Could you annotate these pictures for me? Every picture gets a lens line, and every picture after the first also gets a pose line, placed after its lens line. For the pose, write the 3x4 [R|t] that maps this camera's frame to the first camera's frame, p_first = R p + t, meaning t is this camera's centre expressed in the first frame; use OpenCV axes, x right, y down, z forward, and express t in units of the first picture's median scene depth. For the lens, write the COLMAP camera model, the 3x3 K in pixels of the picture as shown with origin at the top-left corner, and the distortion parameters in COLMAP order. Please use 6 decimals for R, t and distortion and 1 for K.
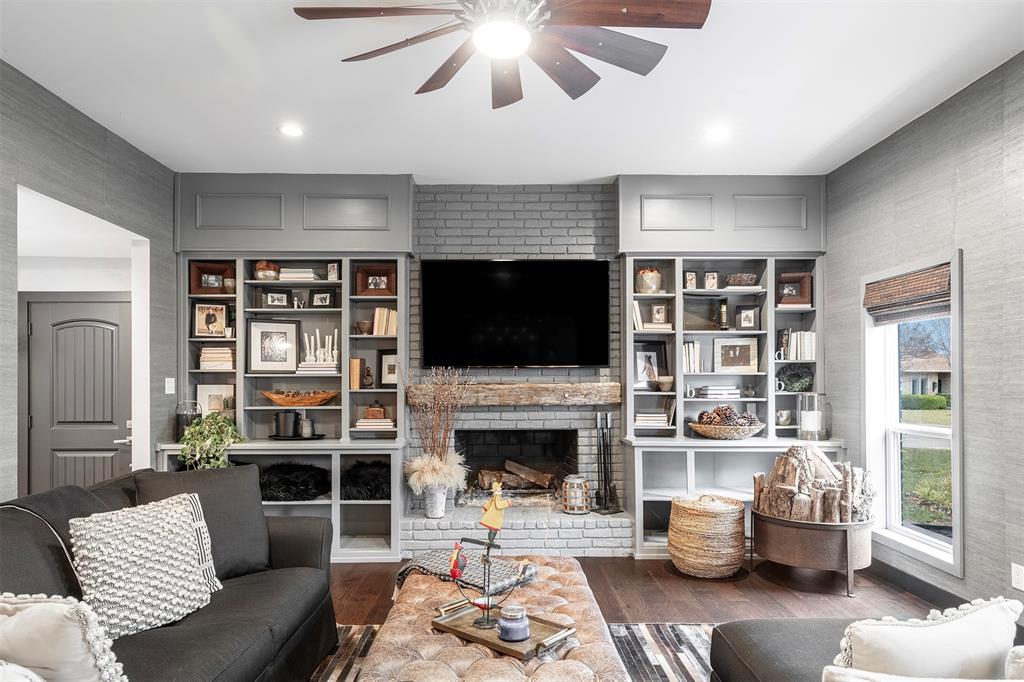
lens RADIAL K [[610.9, 0, 507.6], [0, 610.9, 374.0], [0, 0, 1]] dist [-0.003508, -0.000812]
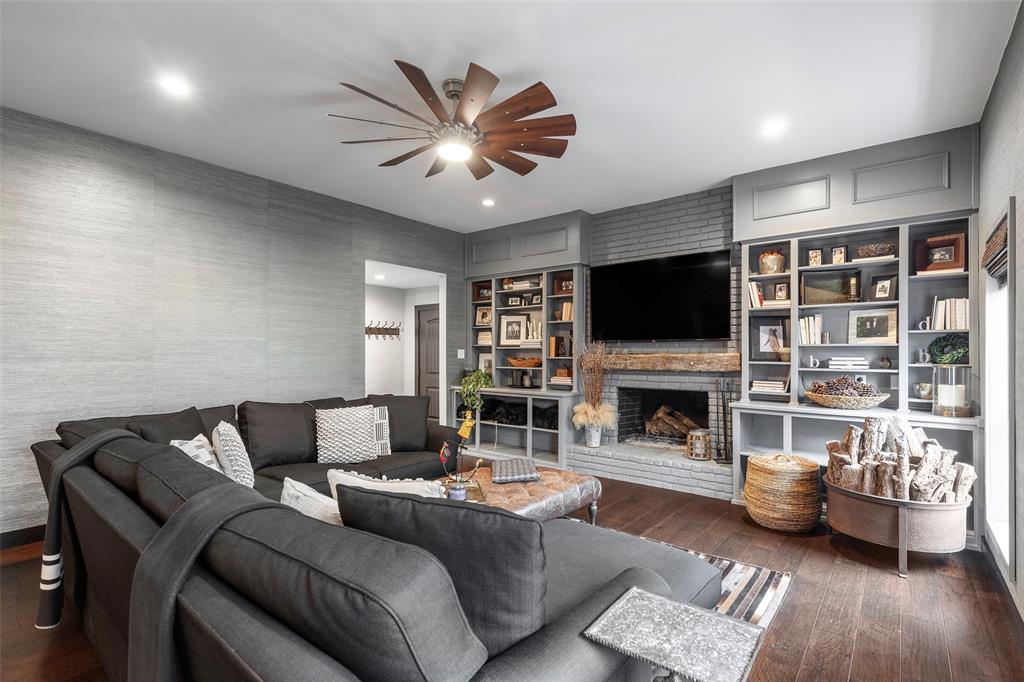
lens RADIAL K [[479.2, 0, 511.8], [0, 479.2, 346.6], [0, 0, 1]] dist [-0.000754, -0.001067]
pose [[0.766171, -0.004643, -0.642621, 0.440029], [0.005706, 0.999984, -0.000422, -0.000828], [0.642612, -0.003344, 0.766184, 0.019530]]
